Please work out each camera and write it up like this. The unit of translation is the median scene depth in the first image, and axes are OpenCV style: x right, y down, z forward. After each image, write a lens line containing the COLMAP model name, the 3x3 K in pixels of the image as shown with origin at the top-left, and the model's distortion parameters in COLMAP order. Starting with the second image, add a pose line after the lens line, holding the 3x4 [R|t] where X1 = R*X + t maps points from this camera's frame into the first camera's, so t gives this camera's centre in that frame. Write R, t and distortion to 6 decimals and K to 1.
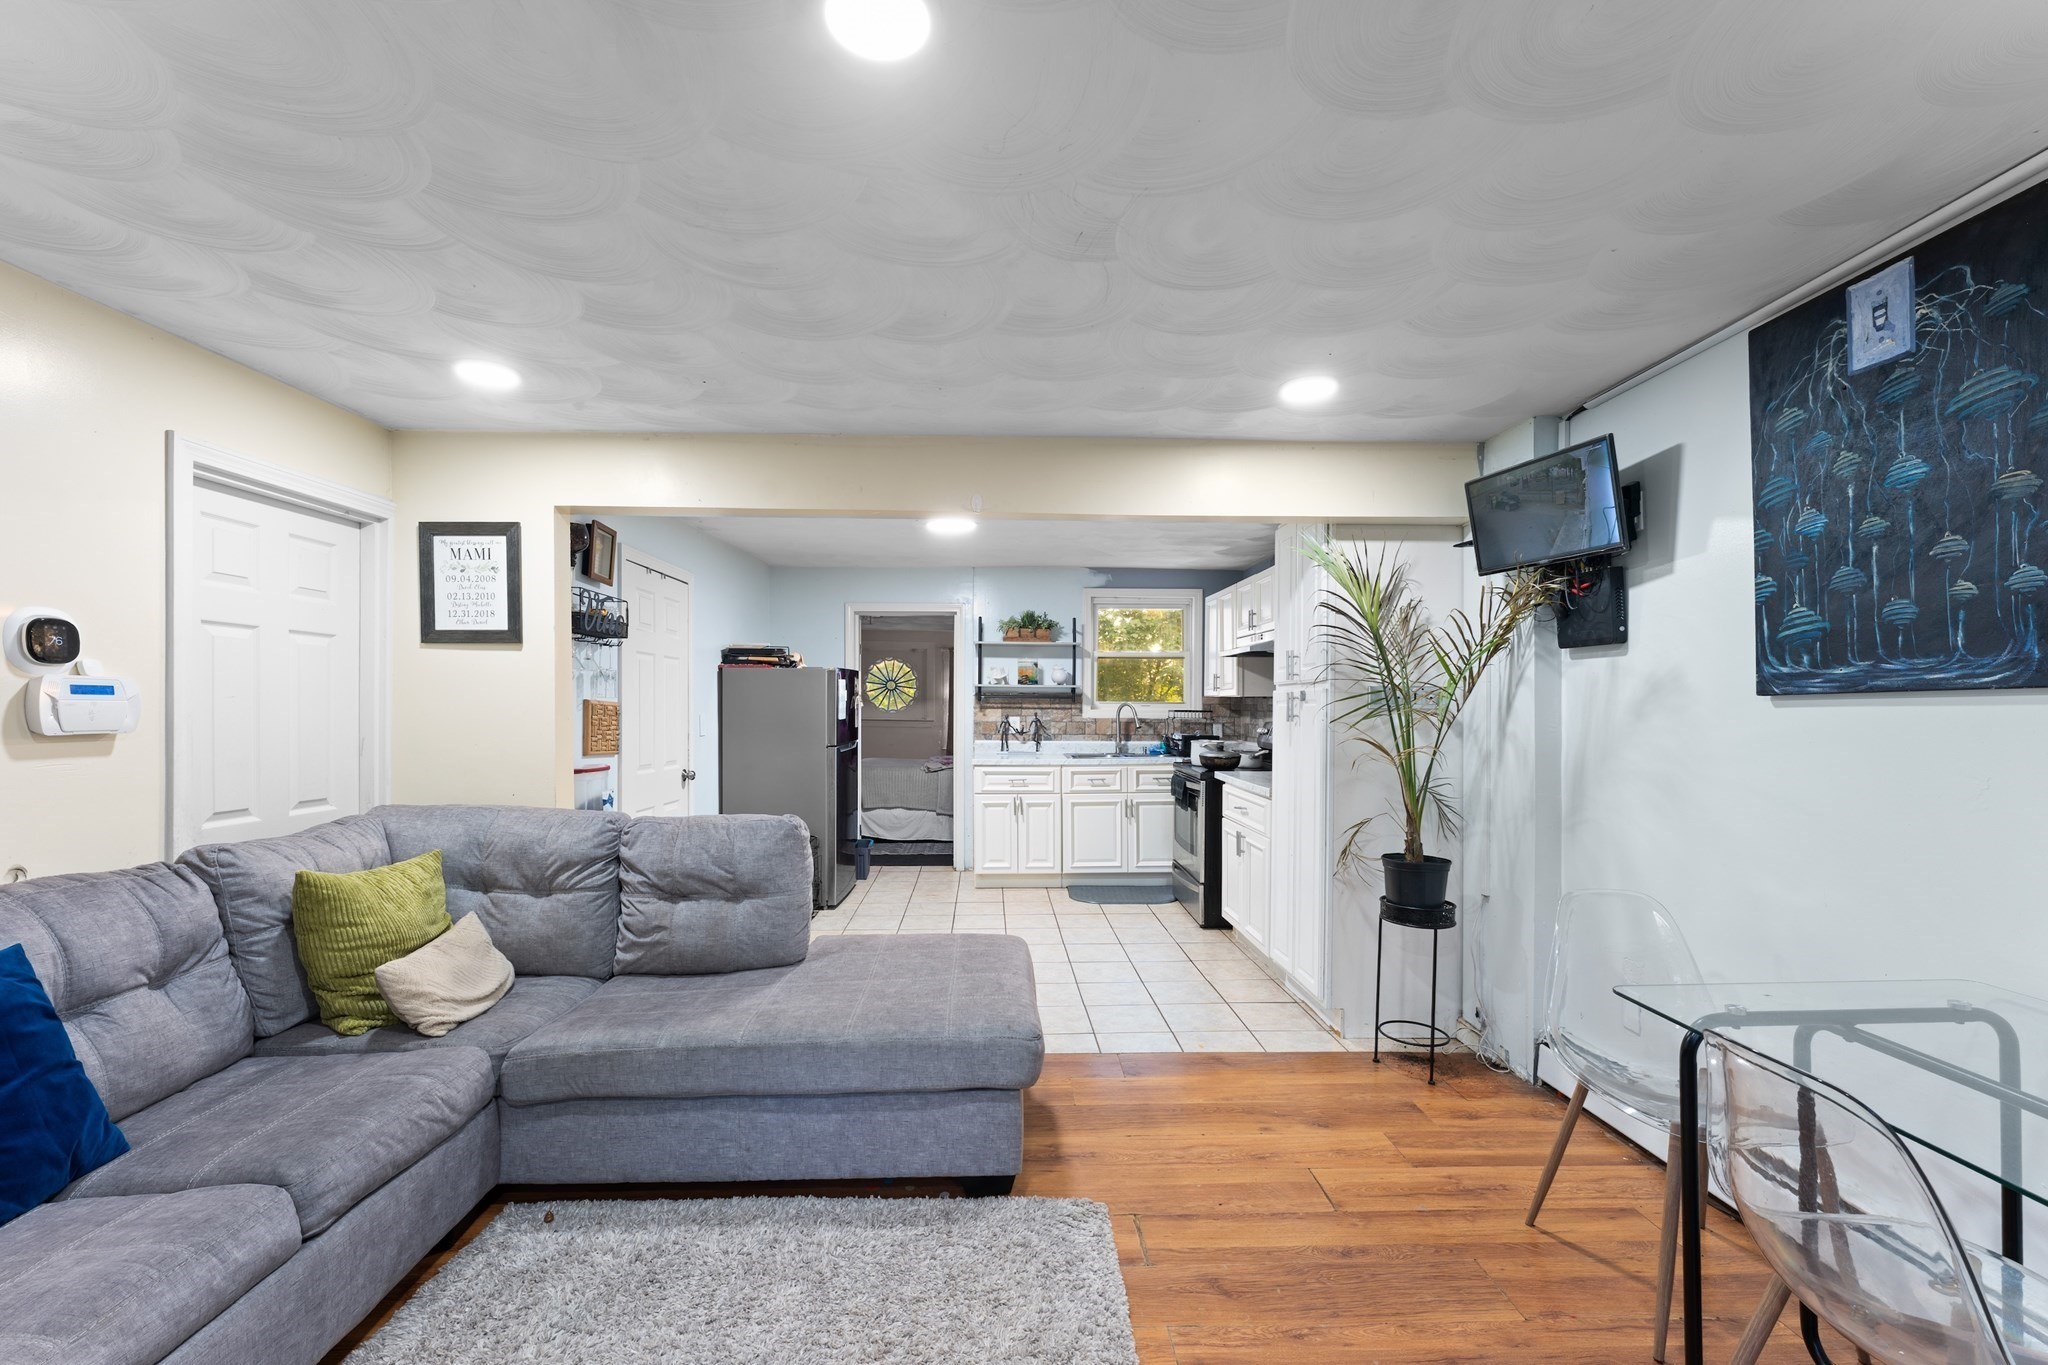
lens RADIAL K [[823.3, 0, 1019.3], [0, 823.3, 713.3], [0, 0, 1]] dist [0.000193, -0.000324]
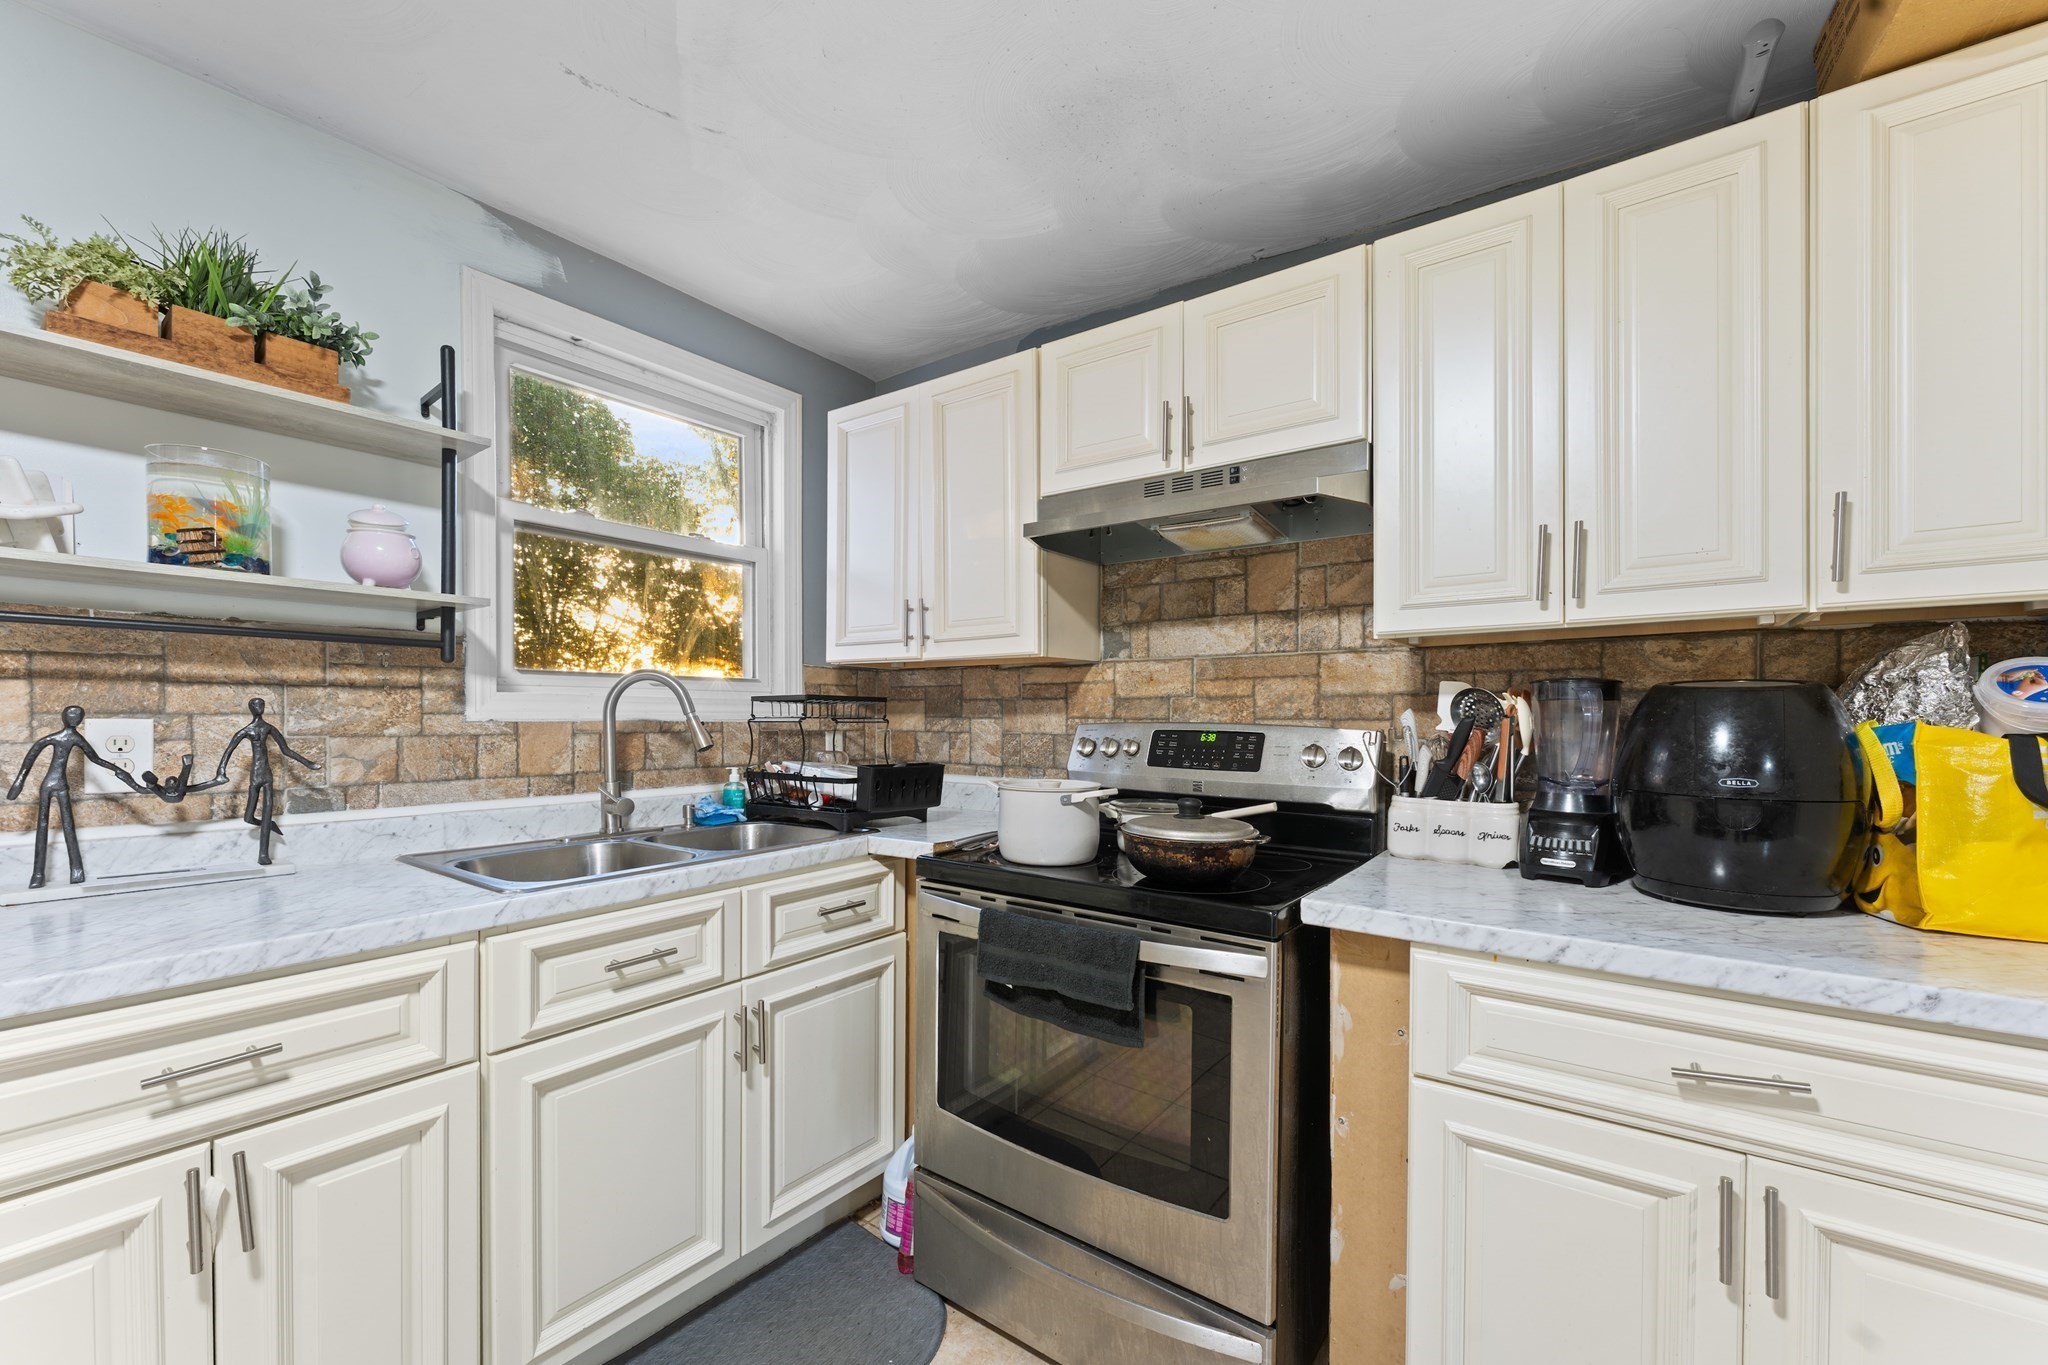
lens RADIAL K [[834.1, 0, 1009.7], [0, 834.1, 723.6], [0, 0, 1]] dist [0.000654, -0.000270]
pose [[0.623884, -0.009850, 0.781455, -0.073238], [0.009454, 0.999943, 0.005056, 0.015951], [-0.781460, 0.004233, 0.623941, 1.569293]]
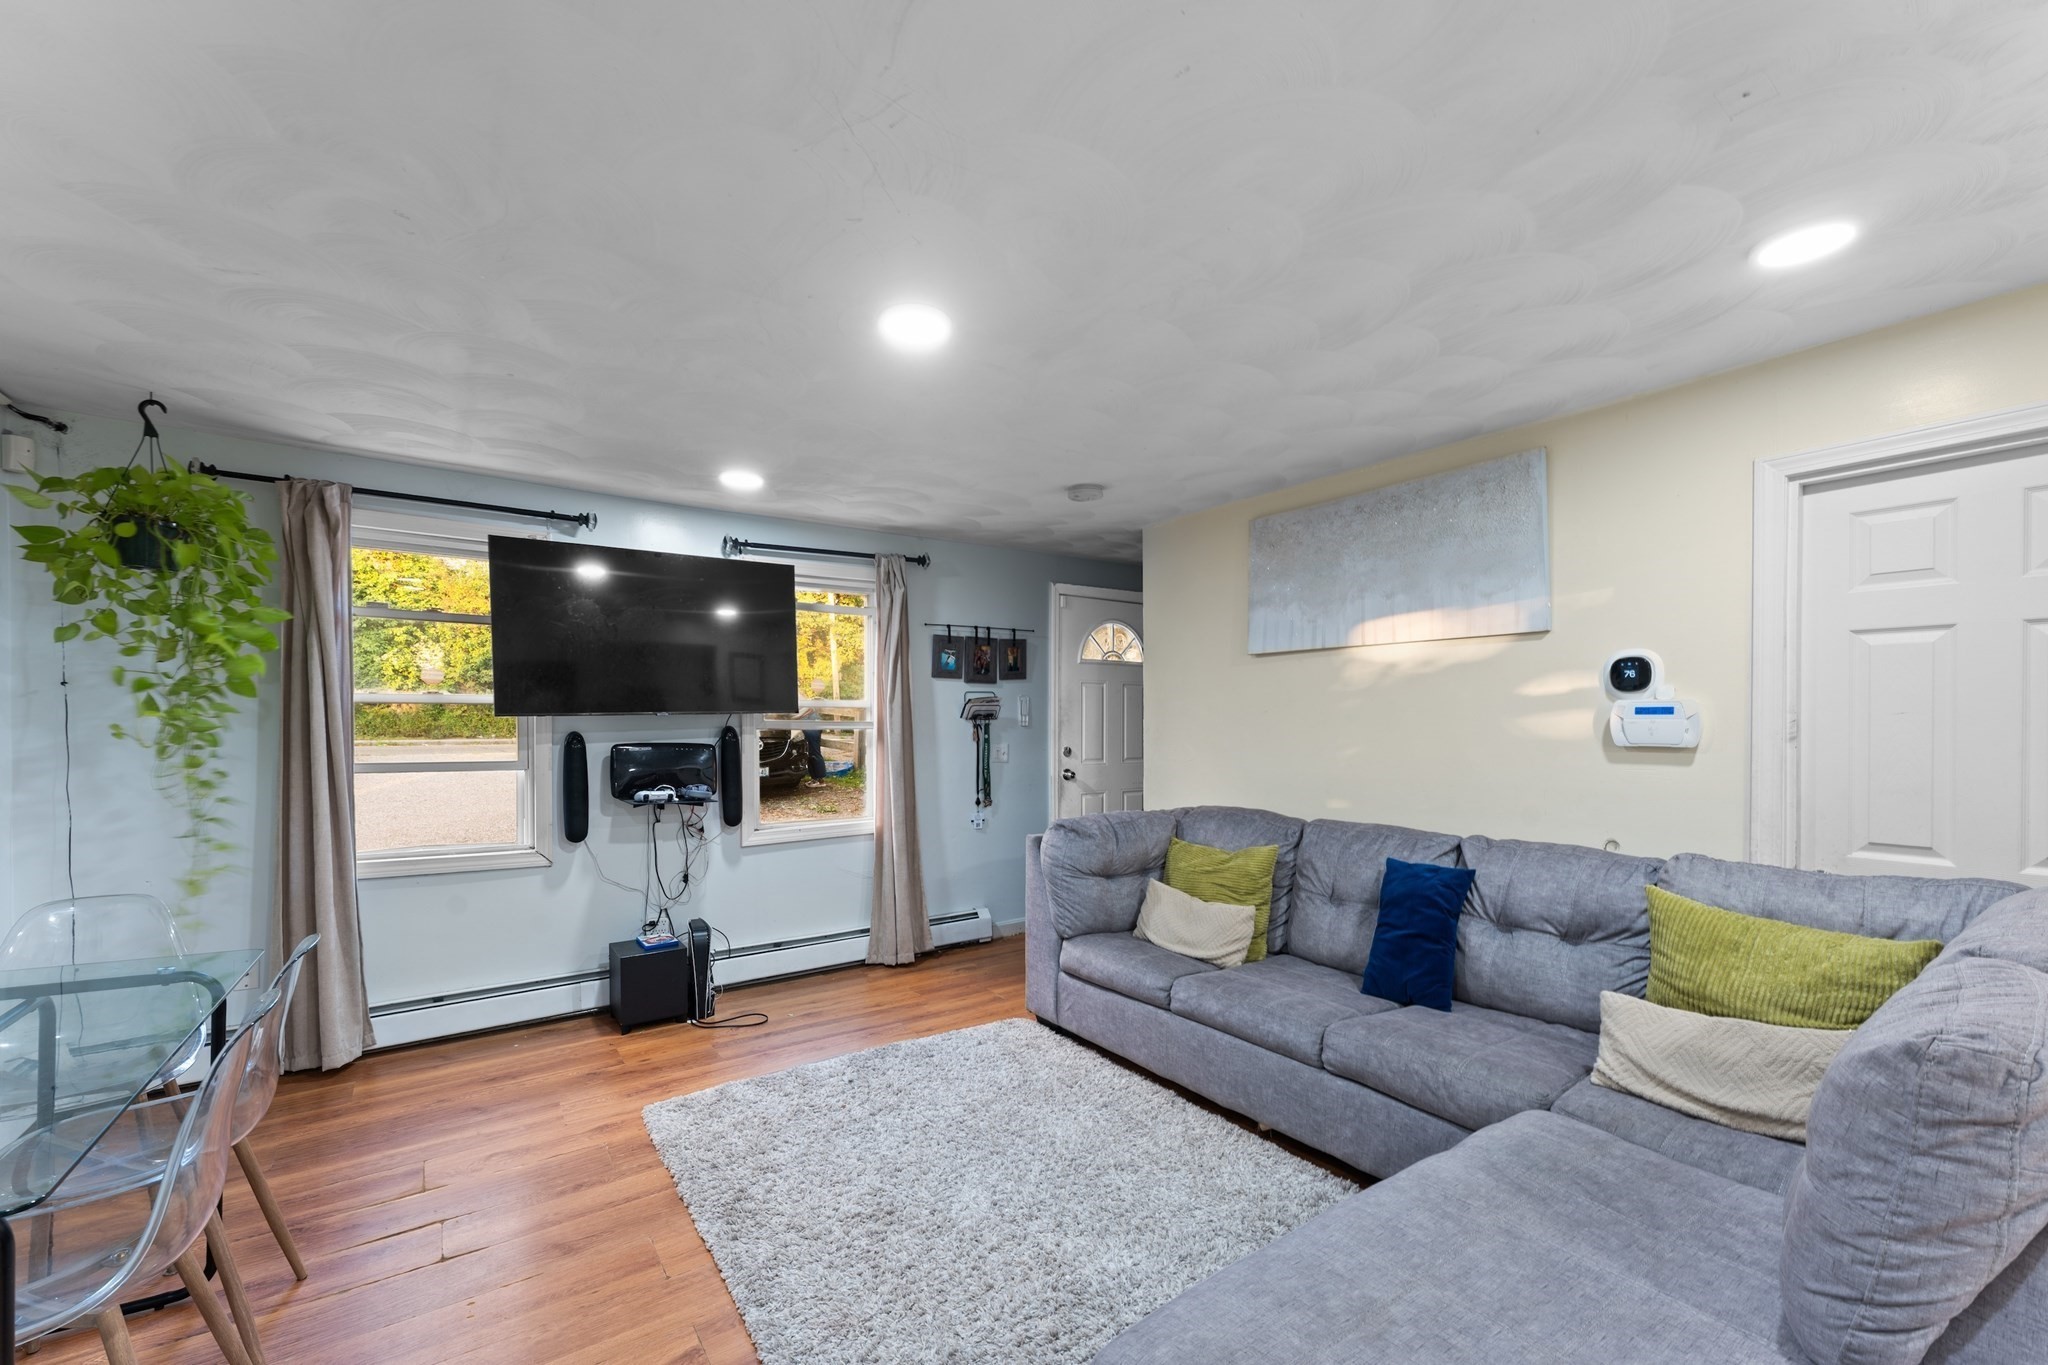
lens RADIAL K [[826.0, 0, 1012.6], [0, 826.0, 732.2], [0, 0, 1]] dist [0.001296, -0.000389]
pose [[-0.828320, 0.006063, -0.560223, 0.271484], [-0.004251, 0.999845, 0.017107, -0.009653], [0.560240, 0.016552, -0.828165, 1.087701]]
